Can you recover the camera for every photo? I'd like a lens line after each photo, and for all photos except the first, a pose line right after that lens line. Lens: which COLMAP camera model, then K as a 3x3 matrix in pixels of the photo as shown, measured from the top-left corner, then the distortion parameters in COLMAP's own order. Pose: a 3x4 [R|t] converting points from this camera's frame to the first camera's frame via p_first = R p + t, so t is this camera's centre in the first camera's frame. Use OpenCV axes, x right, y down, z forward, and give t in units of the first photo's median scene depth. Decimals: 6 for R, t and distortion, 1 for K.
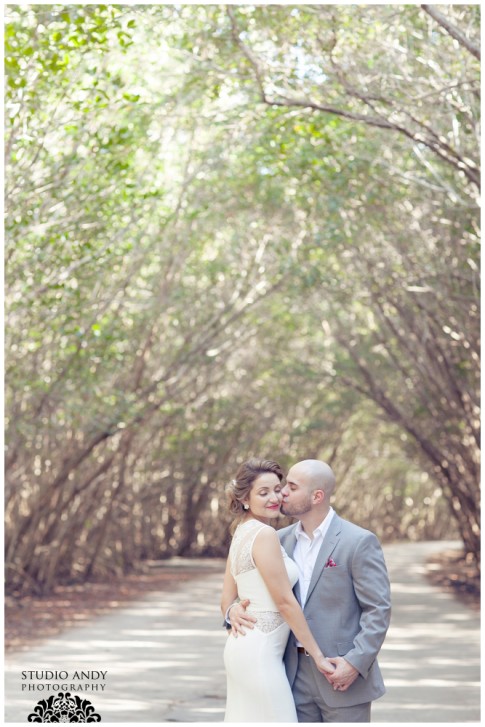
lens RADIAL K [[1804.1, 0, 245.1], [0, 1804.1, 363.1], [0, 0, 1]] dist [-0.088289, 0.000000]
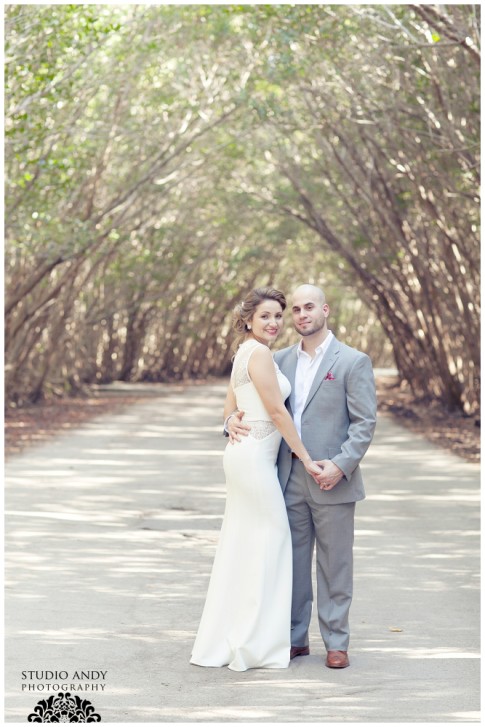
lens RADIAL K [[1804.1, 0, 240.3], [0, 1804.1, 365.9], [0, 0, 1]] dist [-0.088289, 0.000000]
pose [[0.999336, 0.005825, 0.035965, -0.009090], [-0.009294, 0.995235, 0.097063, -0.001222], [-0.035229, -0.097333, 0.994628, -0.024955]]
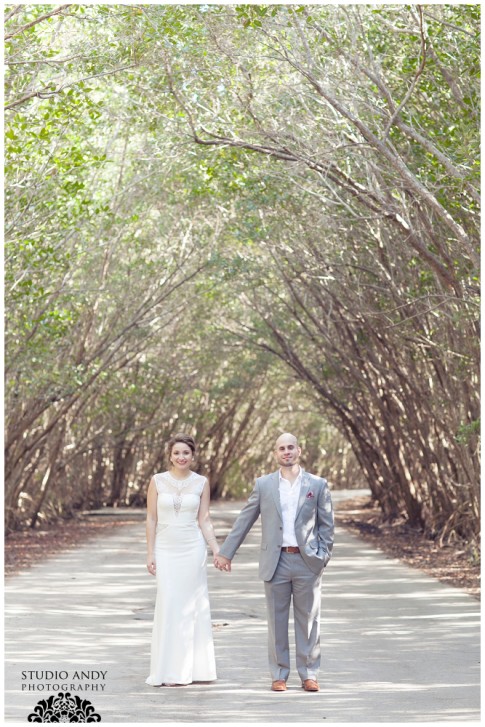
lens RADIAL K [[1804.1, 0, 241.3], [0, 1804.1, 364.2], [0, 0, 1]] dist [-0.088289, 0.000000]
pose [[0.998963, -0.007997, 0.044823, -0.008212], [0.006761, 0.999595, 0.027660, -0.012560], [-0.045026, -0.027329, 0.998612, -0.139645]]
